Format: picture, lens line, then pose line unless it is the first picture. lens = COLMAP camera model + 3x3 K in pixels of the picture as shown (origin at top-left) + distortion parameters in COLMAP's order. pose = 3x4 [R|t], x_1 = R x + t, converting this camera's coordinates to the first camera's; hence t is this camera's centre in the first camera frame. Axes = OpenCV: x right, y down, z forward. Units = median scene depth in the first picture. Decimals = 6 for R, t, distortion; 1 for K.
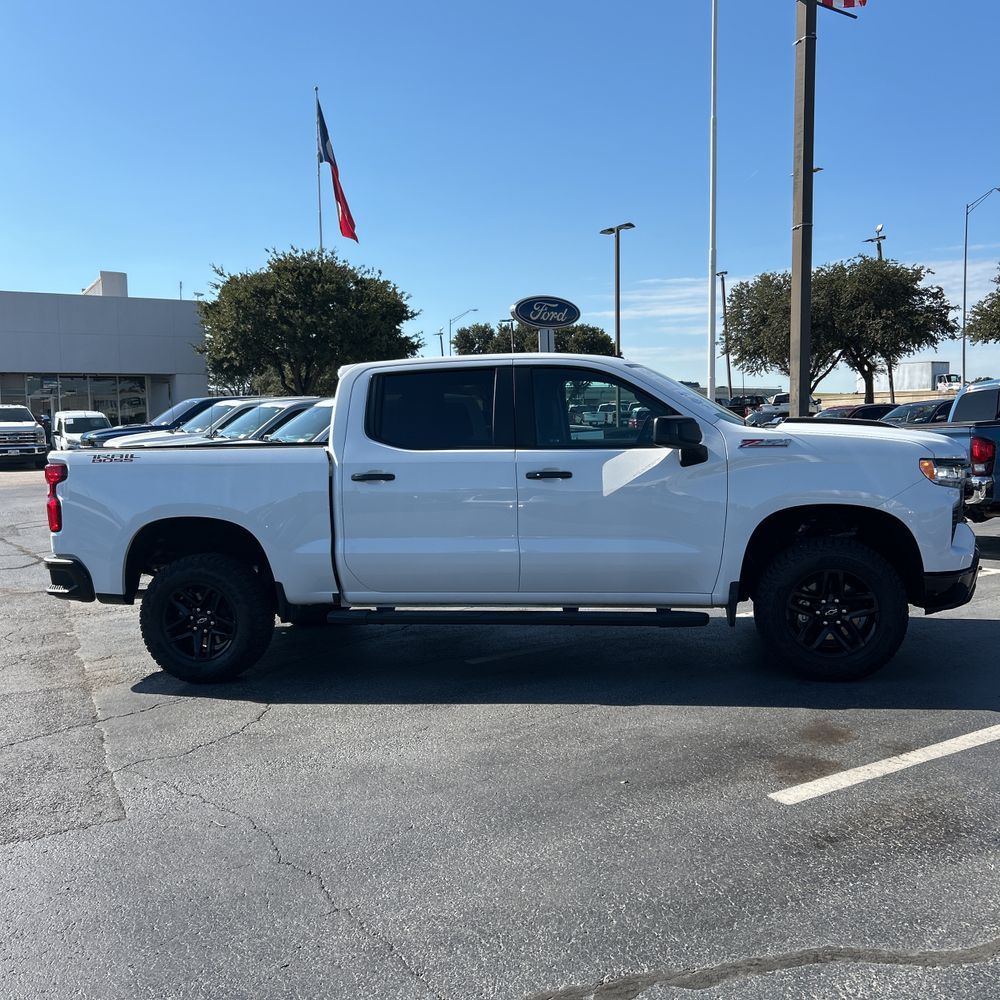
lens RADIAL K [[1014.7, 0, 506.5], [0, 1014.7, 496.6], [0, 0, 1]] dist [0.019679, 0.000000]
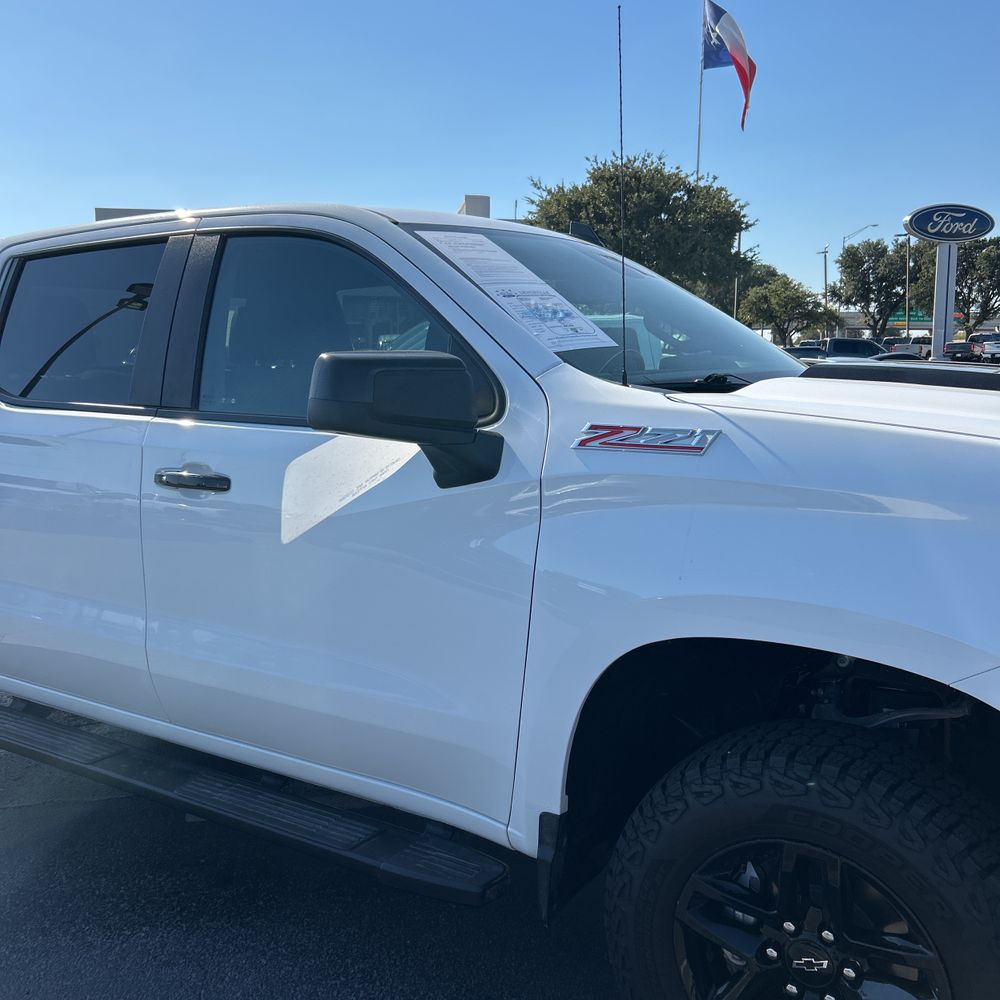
lens RADIAL K [[1014.7, 0, 483.9], [0, 1014.7, 489.0], [0, 0, 1]] dist [0.019679, 0.000000]
pose [[0.919436, 0.073525, -0.386305, 0.053048], [-0.048520, 0.996070, 0.074099, -0.009148], [0.390235, -0.049386, 0.919390, 0.104013]]
